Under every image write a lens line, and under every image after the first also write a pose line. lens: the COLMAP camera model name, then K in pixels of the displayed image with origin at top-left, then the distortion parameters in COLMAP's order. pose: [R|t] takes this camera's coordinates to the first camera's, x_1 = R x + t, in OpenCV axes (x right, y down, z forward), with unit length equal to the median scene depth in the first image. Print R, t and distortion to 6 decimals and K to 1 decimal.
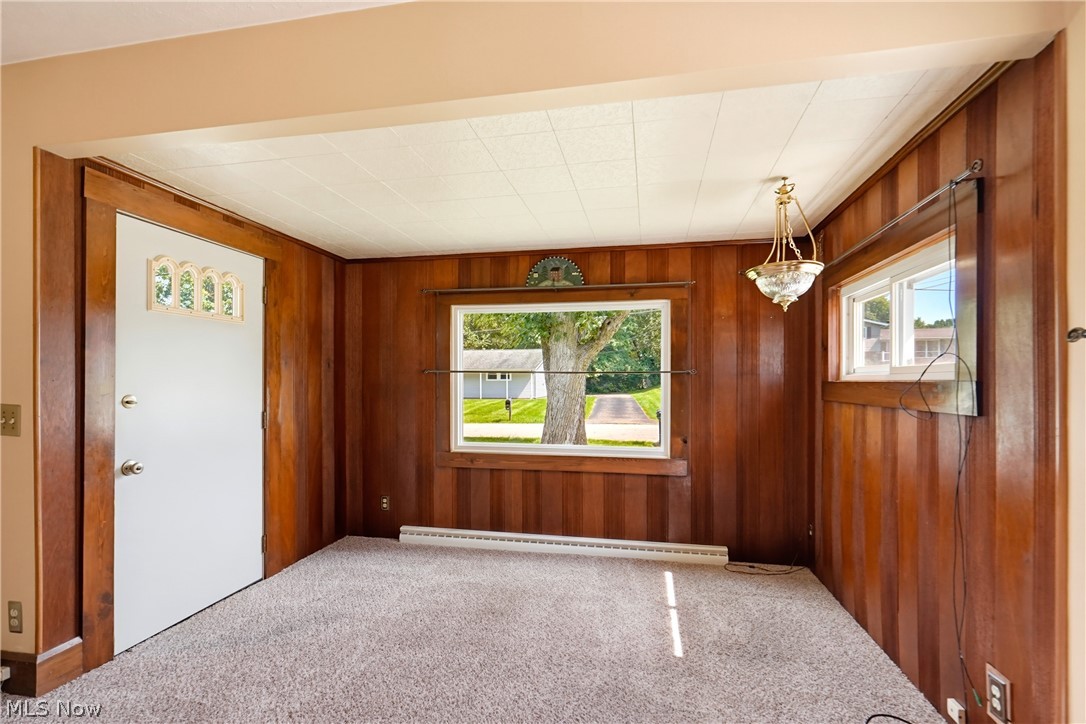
lens RADIAL K [[494.5, 0, 542.2], [0, 494.5, 372.7], [0, 0, 1]] dist [-0.010593, 0.001932]
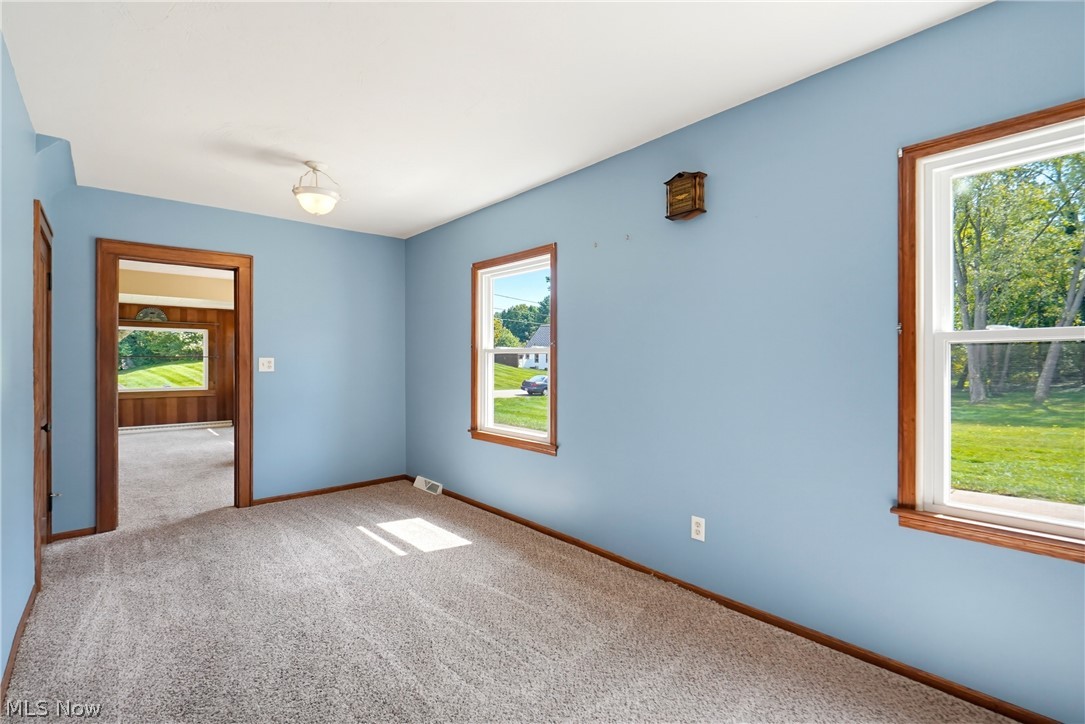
lens RADIAL K [[494.1, 0, 540.7], [0, 494.1, 360.5], [0, 0, 1]] dist [-0.010593, 0.001932]
pose [[0.615318, -0.002193, 0.788276, -0.701900], [-0.011037, 0.999874, 0.011397, -0.031570], [-0.788202, -0.015714, 0.615216, -1.971693]]
